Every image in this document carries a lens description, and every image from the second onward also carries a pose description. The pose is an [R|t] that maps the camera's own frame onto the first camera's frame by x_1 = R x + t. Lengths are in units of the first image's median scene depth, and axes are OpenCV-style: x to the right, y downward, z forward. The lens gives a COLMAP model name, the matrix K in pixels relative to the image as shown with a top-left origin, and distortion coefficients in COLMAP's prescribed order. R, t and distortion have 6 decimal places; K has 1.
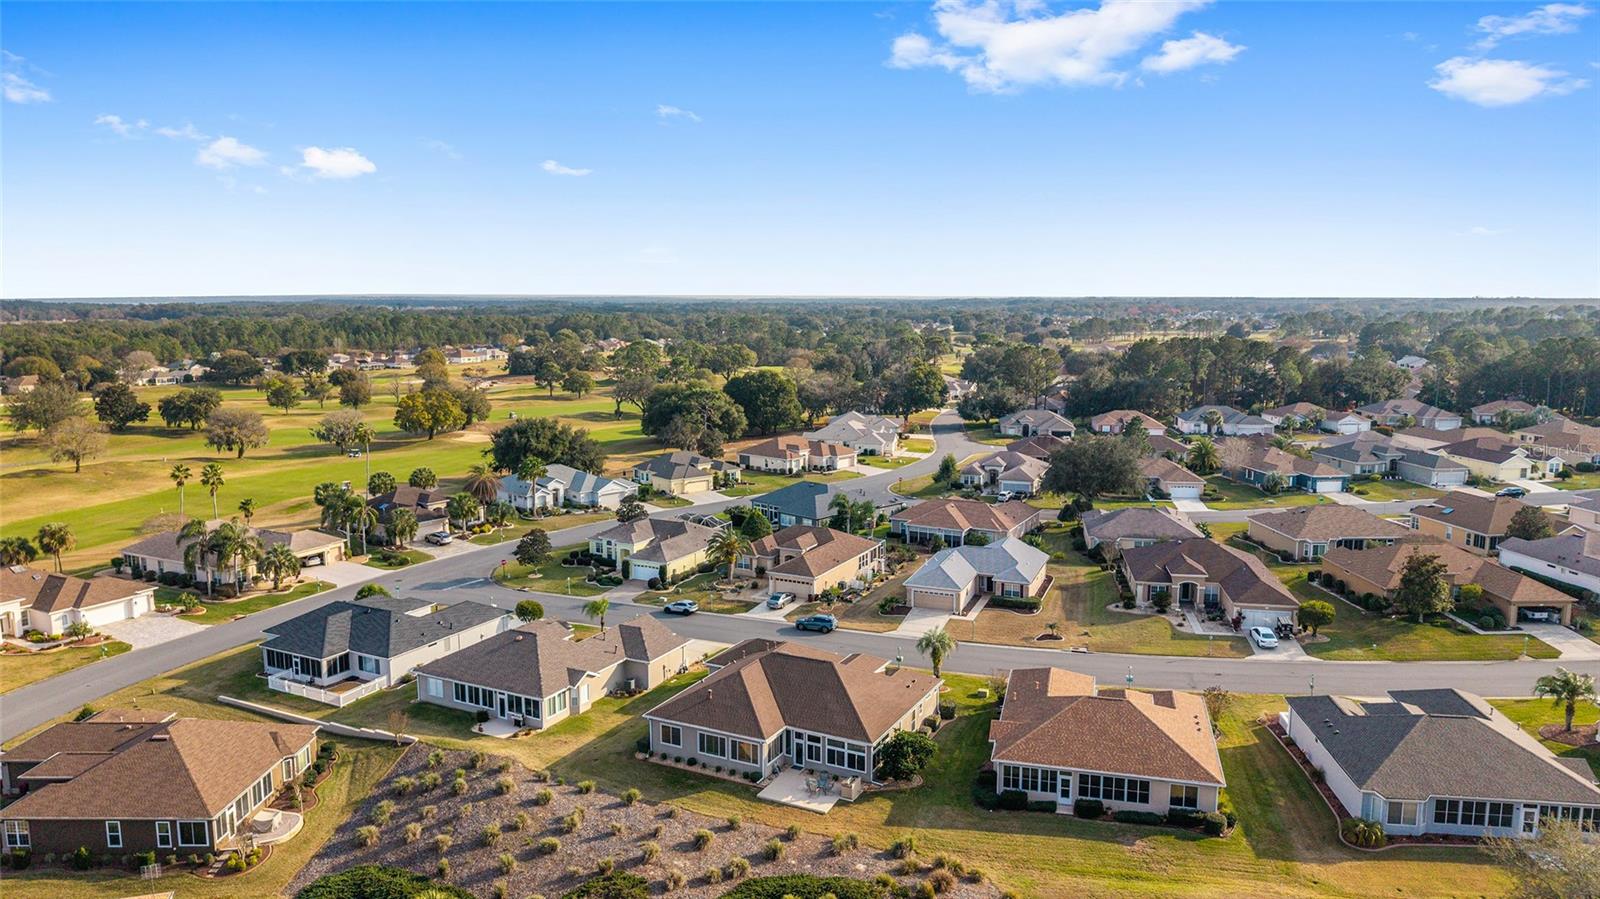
lens RADIAL K [[1055.0, 0, 800.0], [0, 1055.0, 449.5], [0, 0, 1]] dist [0.041637, -0.057905]
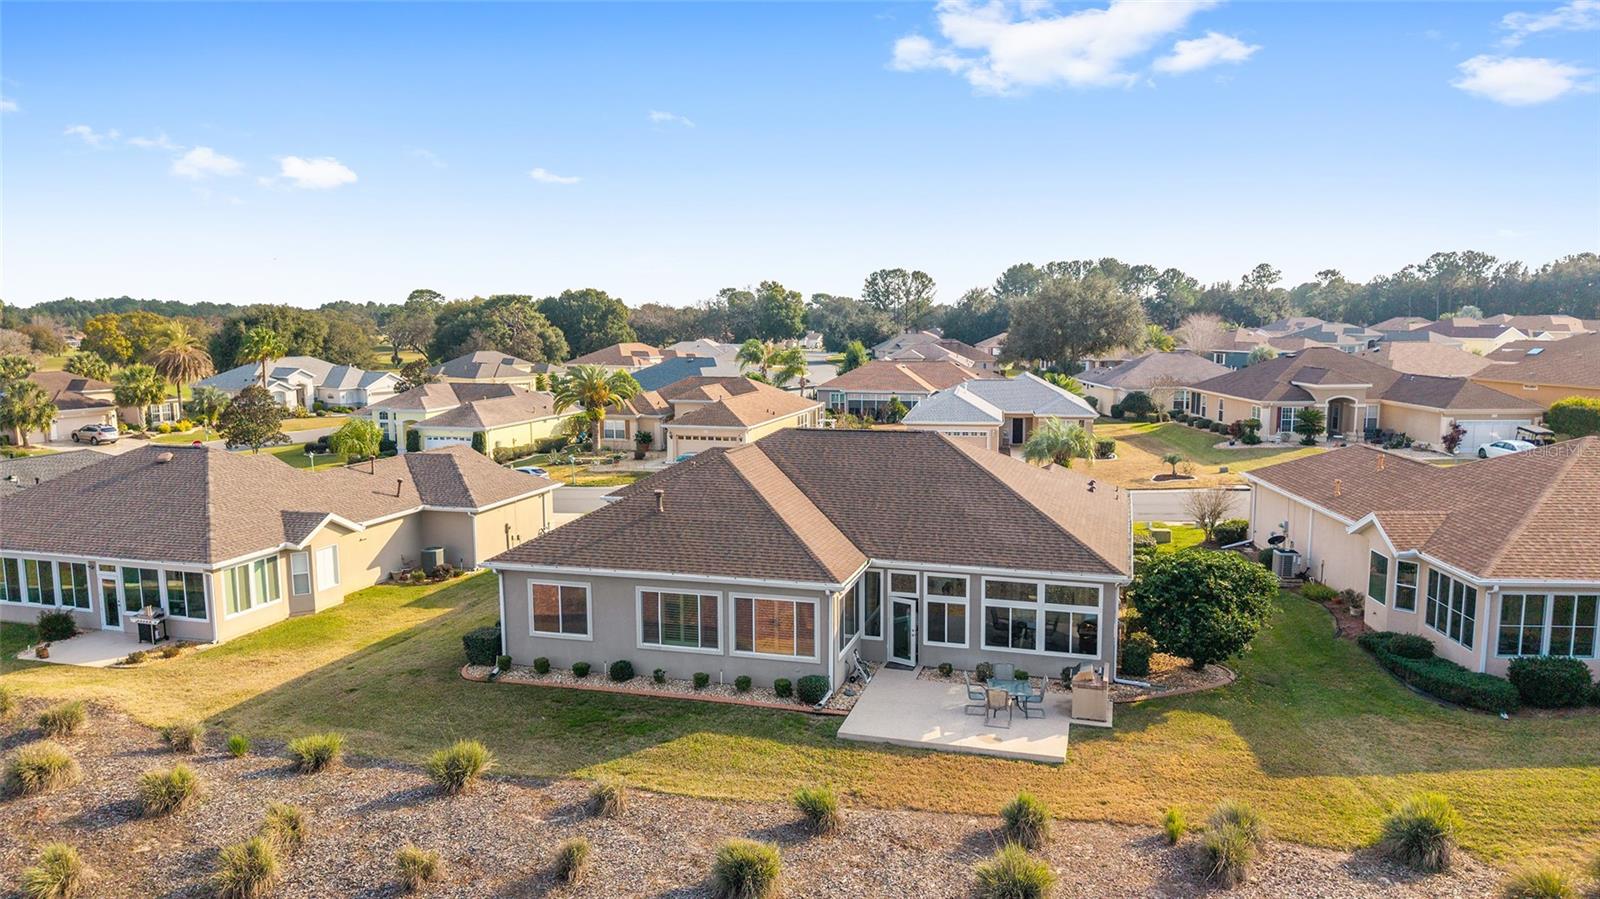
lens RADIAL K [[1055.0, 0, 800.0], [0, 1055.0, 449.5], [0, 0, 1]] dist [0.041637, -0.057905]
pose [[0.981236, -0.023921, 0.191320, -0.108258], [0.027390, 0.999505, -0.015508, 0.220090], [-0.190854, 0.020458, 0.981405, 0.608288]]
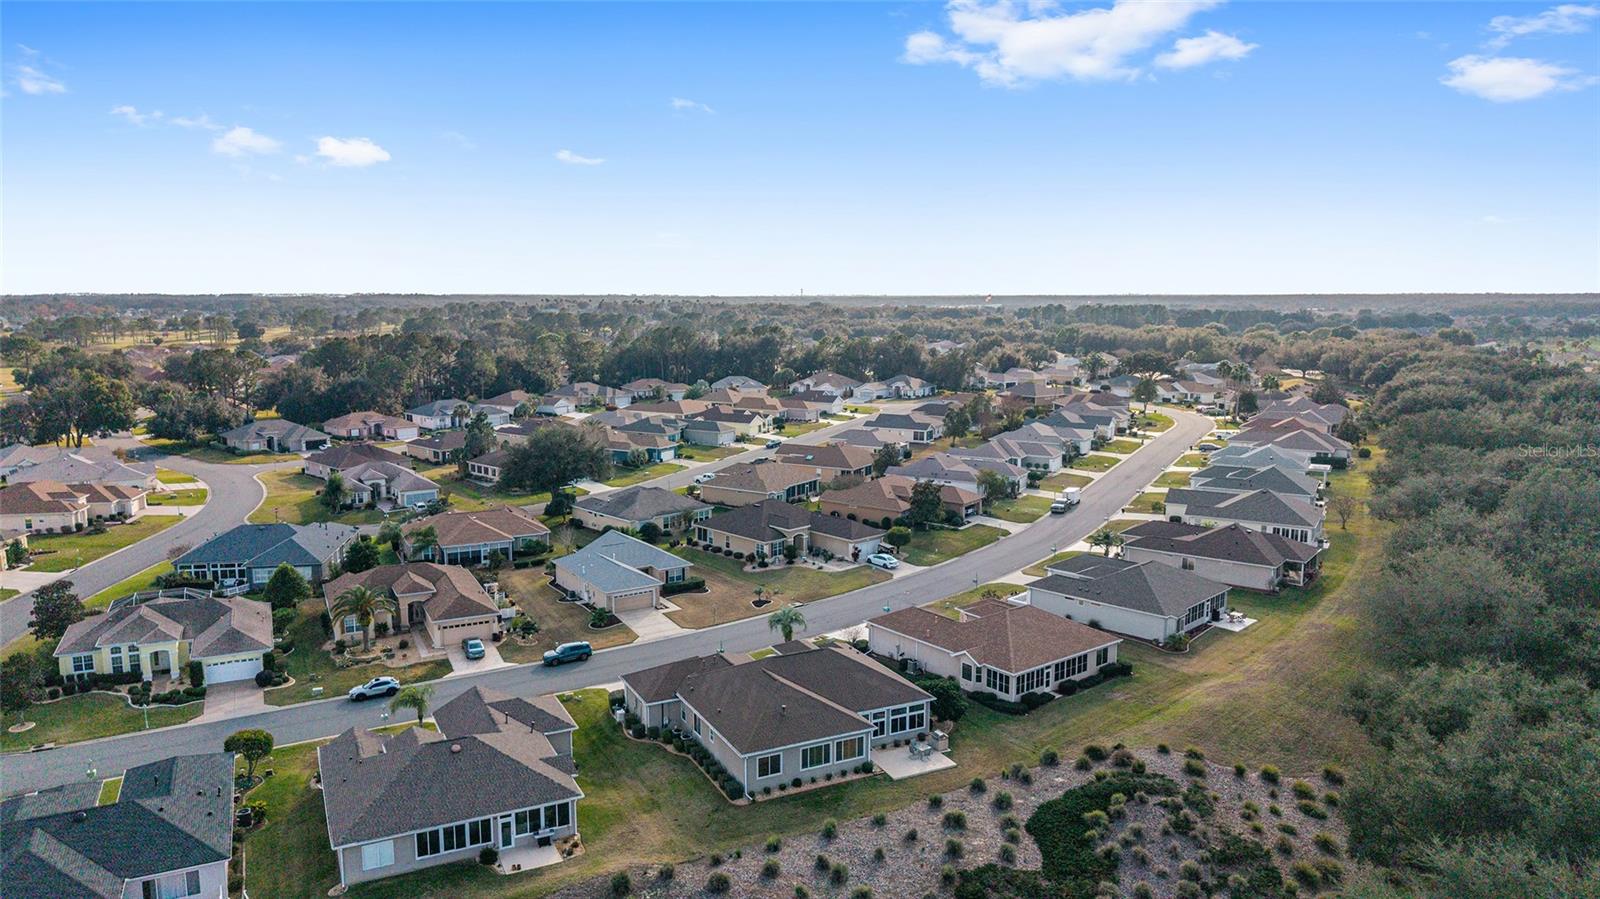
lens RADIAL K [[1086.8, 0, 775.1], [0, 1086.8, 447.5], [0, 0, 1]] dist [0.054741, -0.063089]
pose [[0.592810, -0.111633, 0.797568, -0.842175], [0.113037, 0.992076, 0.054840, -0.056292], [-0.797370, 0.057645, 0.600732, 0.406363]]
